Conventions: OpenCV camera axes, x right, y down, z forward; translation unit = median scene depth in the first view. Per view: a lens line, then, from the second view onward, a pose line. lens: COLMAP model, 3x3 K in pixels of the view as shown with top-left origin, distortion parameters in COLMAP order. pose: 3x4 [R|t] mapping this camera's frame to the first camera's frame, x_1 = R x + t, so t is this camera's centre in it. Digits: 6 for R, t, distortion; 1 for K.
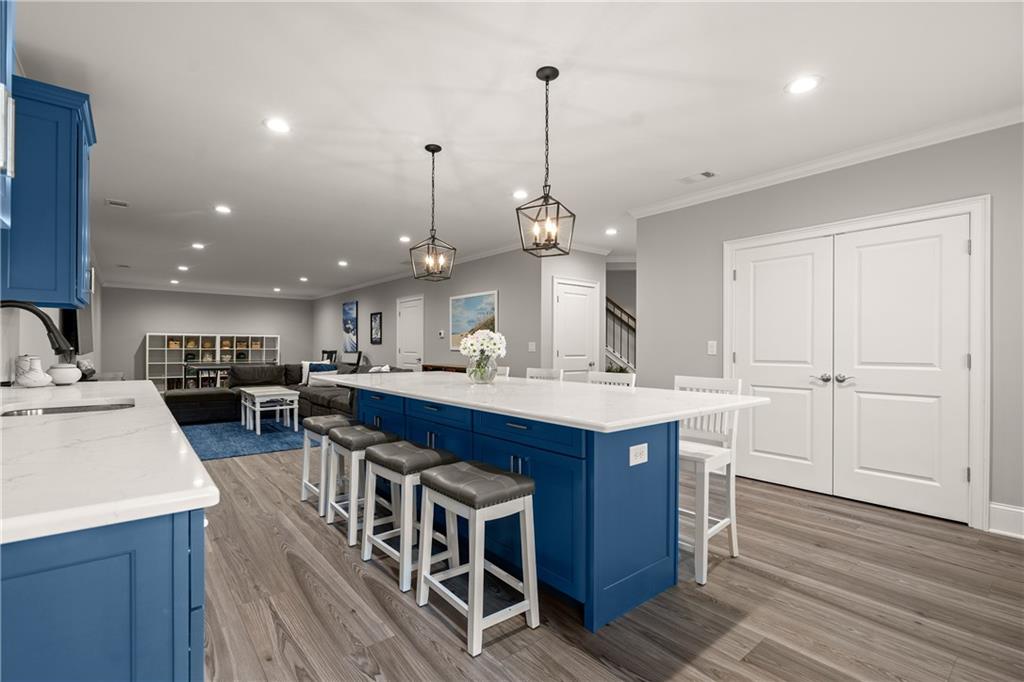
lens RADIAL K [[465.6, 0, 509.2], [0, 465.6, 349.2], [0, 0, 1]] dist [-0.003454, 0.000217]
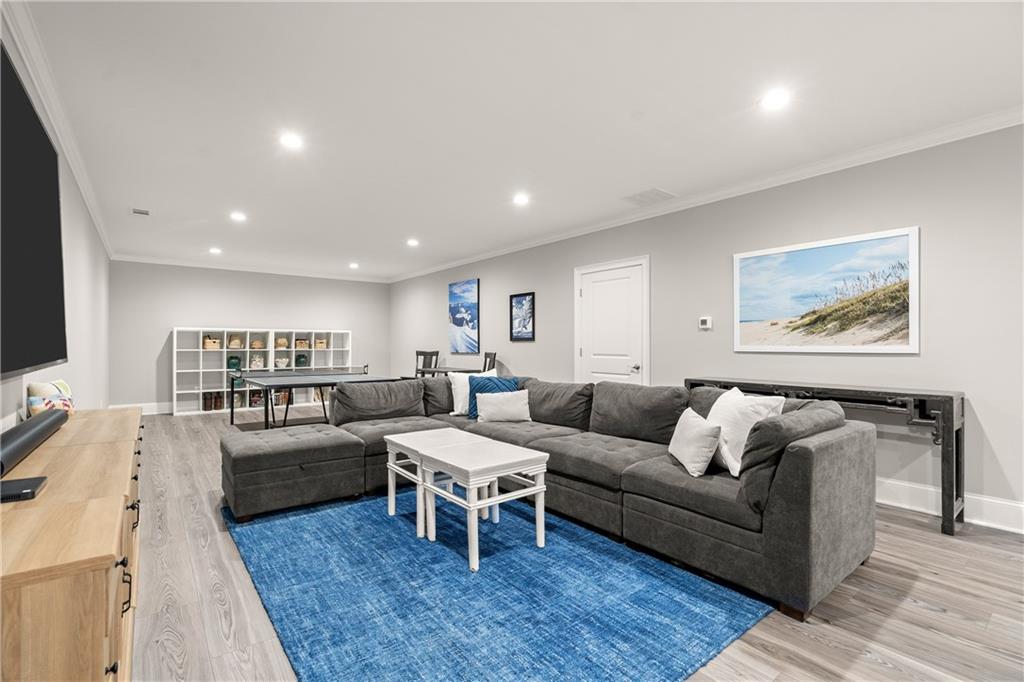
lens RADIAL K [[465.6, 0, 509.2], [0, 465.6, 349.2], [0, 0, 1]] dist [-0.003454, 0.000217]
pose [[0.999696, -0.004274, -0.024281, -0.473567], [0.004392, 0.999979, 0.004777, -0.006391], [0.024260, -0.004882, 0.999694, 0.572980]]
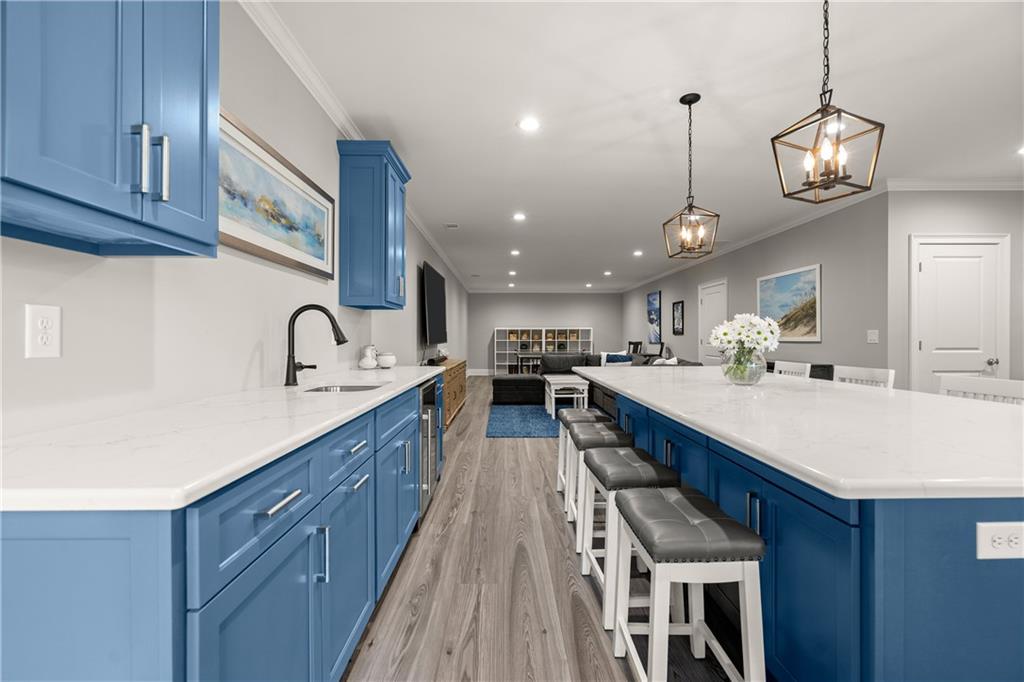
lens RADIAL K [[464.7, 0, 512.0], [0, 464.7, 341.0], [0, 0, 1]] dist [-0.003229, 0.000238]
pose [[0.784897, -0.002125, -0.619622, 0.055507], [0.002936, 0.999996, 0.000291, 0.000302], [0.619619, -0.002047, 0.784900, 0.082924]]
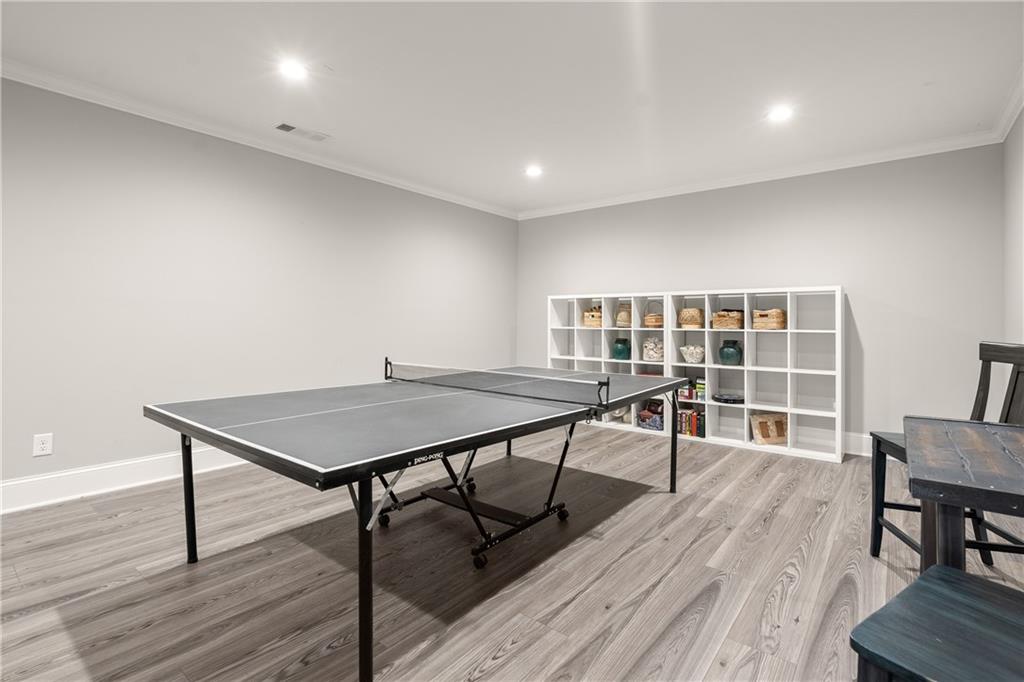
lens RADIAL K [[480.3, 0, 510.5], [0, 480.3, 334.1], [0, 0, 1]] dist [0.000921, 0.000333]
pose [[0.208796, 0.020456, -0.977745, -0.498682], [-0.013165, 0.999749, 0.018105, -0.004449], [0.977871, 0.009091, 0.209013, 1.521034]]
